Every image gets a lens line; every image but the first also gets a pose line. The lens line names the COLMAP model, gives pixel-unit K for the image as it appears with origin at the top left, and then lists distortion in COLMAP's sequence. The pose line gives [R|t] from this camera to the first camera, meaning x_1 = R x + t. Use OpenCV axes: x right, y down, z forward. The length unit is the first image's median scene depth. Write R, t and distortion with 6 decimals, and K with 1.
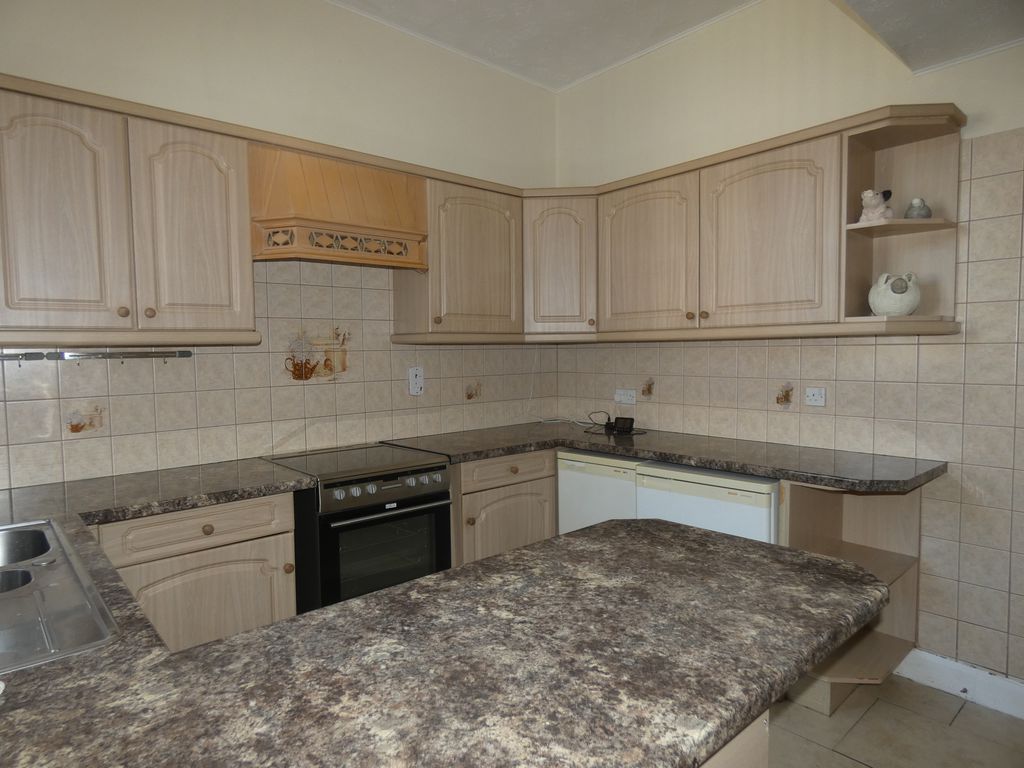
lens RADIAL K [[616.1, 0, 509.8], [0, 616.1, 381.6], [0, 0, 1]] dist [-0.000935, 0.000205]
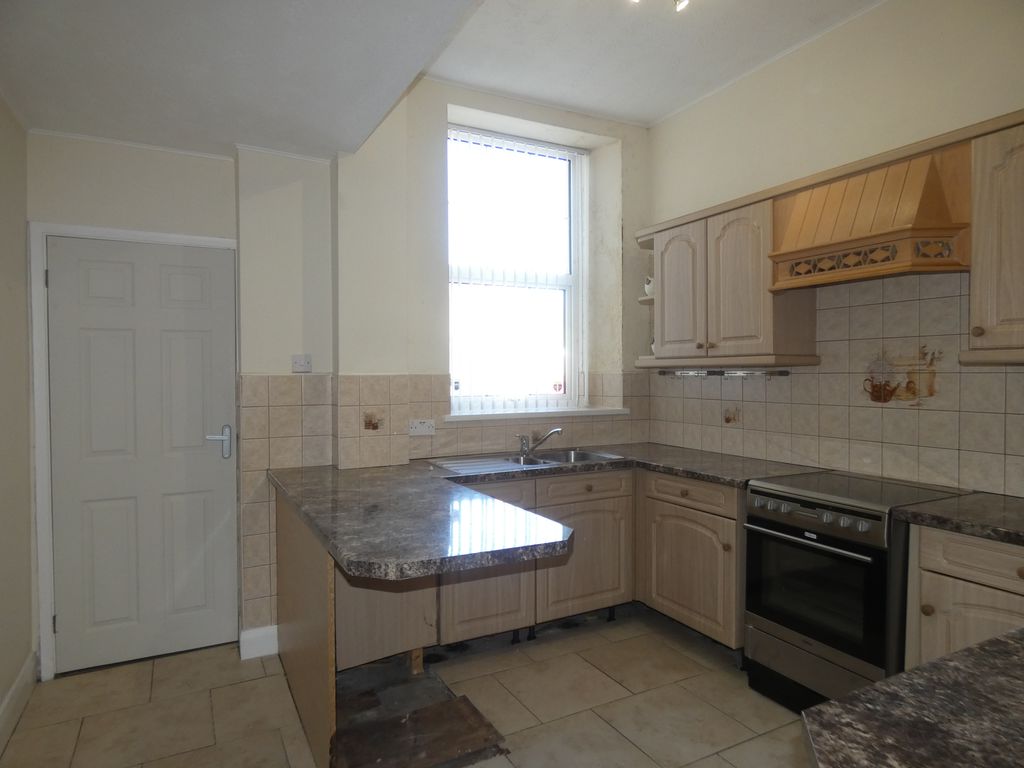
lens RADIAL K [[616.1, 0, 508.7], [0, 616.1, 381.3], [0, 0, 1]] dist [-0.000935, 0.000205]
pose [[-0.230475, 0.028772, -0.972653, 0.764277], [-0.048096, 0.998004, 0.040918, -0.048776], [0.971889, 0.056212, -0.228632, 0.684311]]
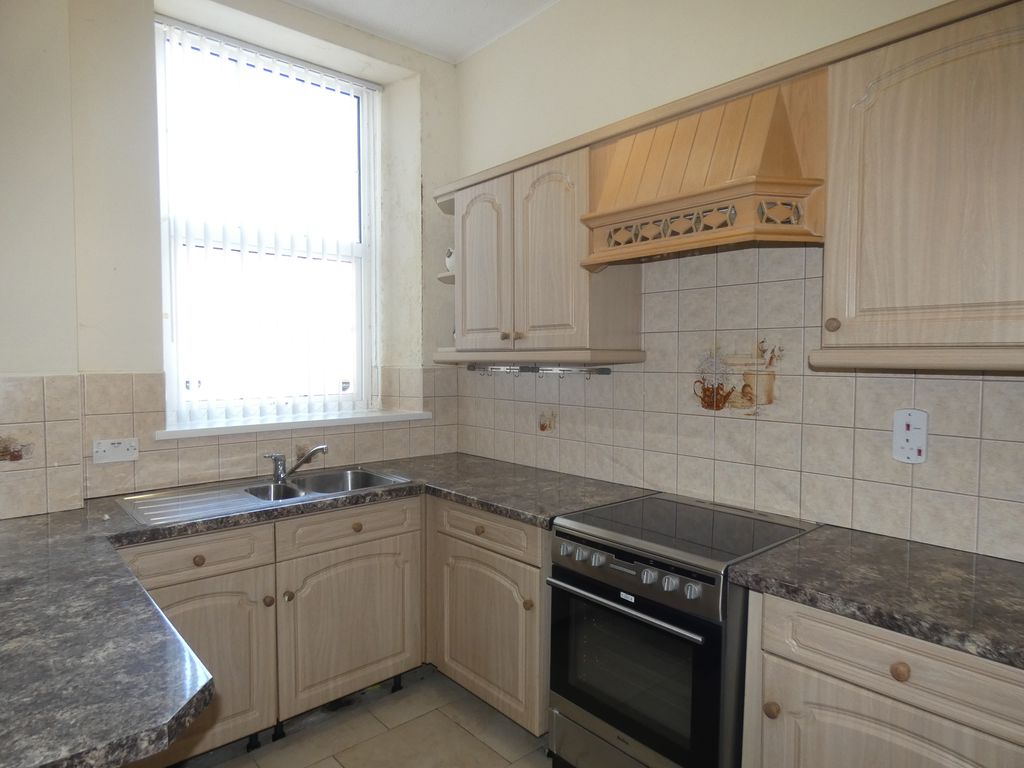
lens RADIAL K [[616.1, 0, 508.5], [0, 616.1, 382.7], [0, 0, 1]] dist [-0.000935, 0.000205]
pose [[-0.001094, 0.056605, -0.998396, 0.455412], [-0.055492, 0.996855, 0.056579, -0.069153], [0.998459, 0.055464, 0.002051, 0.774320]]
